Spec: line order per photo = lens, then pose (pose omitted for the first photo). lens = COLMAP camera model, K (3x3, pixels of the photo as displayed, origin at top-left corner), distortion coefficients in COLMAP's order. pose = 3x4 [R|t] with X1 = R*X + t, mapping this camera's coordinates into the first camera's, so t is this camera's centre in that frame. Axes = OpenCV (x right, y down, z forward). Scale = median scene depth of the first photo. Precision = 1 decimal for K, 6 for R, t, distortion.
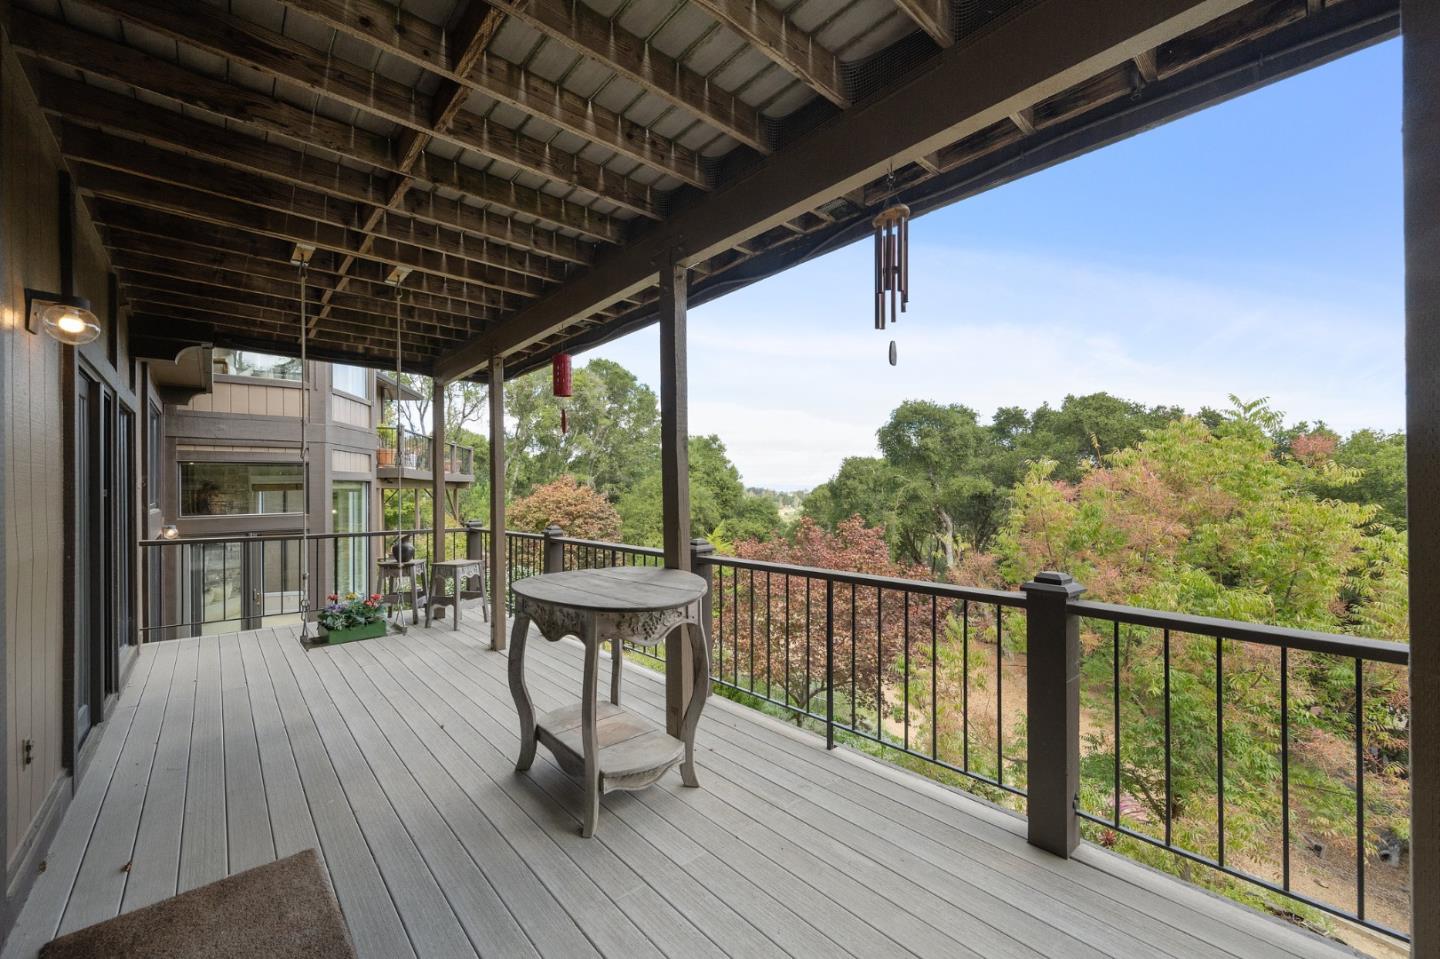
lens RADIAL K [[573.1, 0, 721.8], [0, 573.1, 485.9], [0, 0, 1]] dist [0.001934, 0.000054]
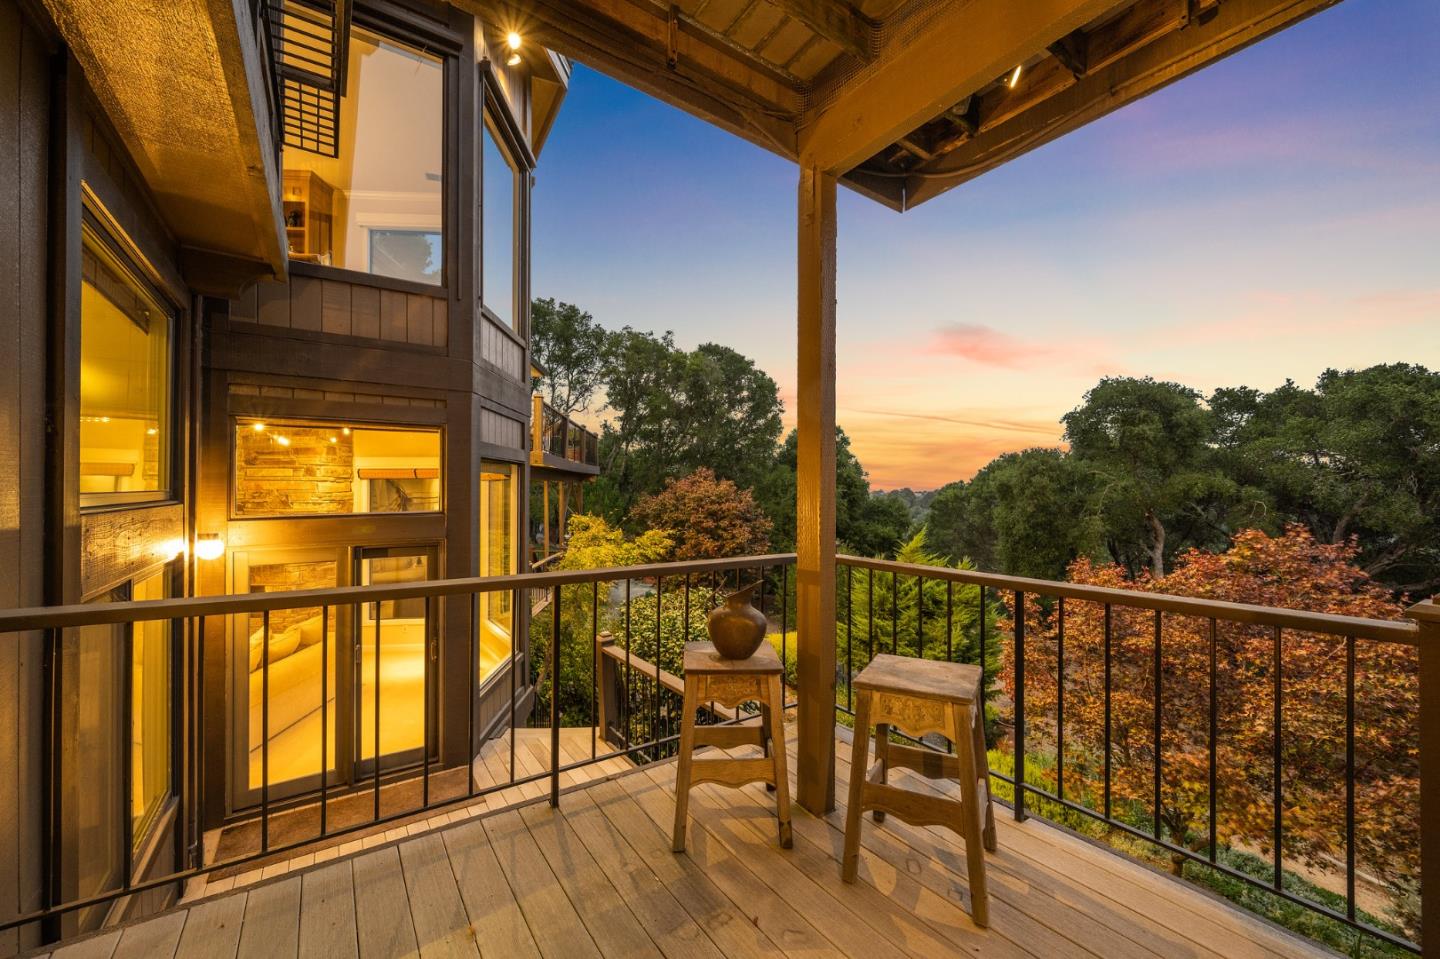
lens RADIAL K [[573.1, 0, 723.6], [0, 573.1, 485.5], [0, 0, 1]] dist [0.001934, 0.000054]
pose [[0.992316, 0.010160, -0.123309, -0.106129], [-0.010089, 0.999948, 0.001200, 0.005062], [0.123315, 0.000054, 0.992368, 0.131587]]
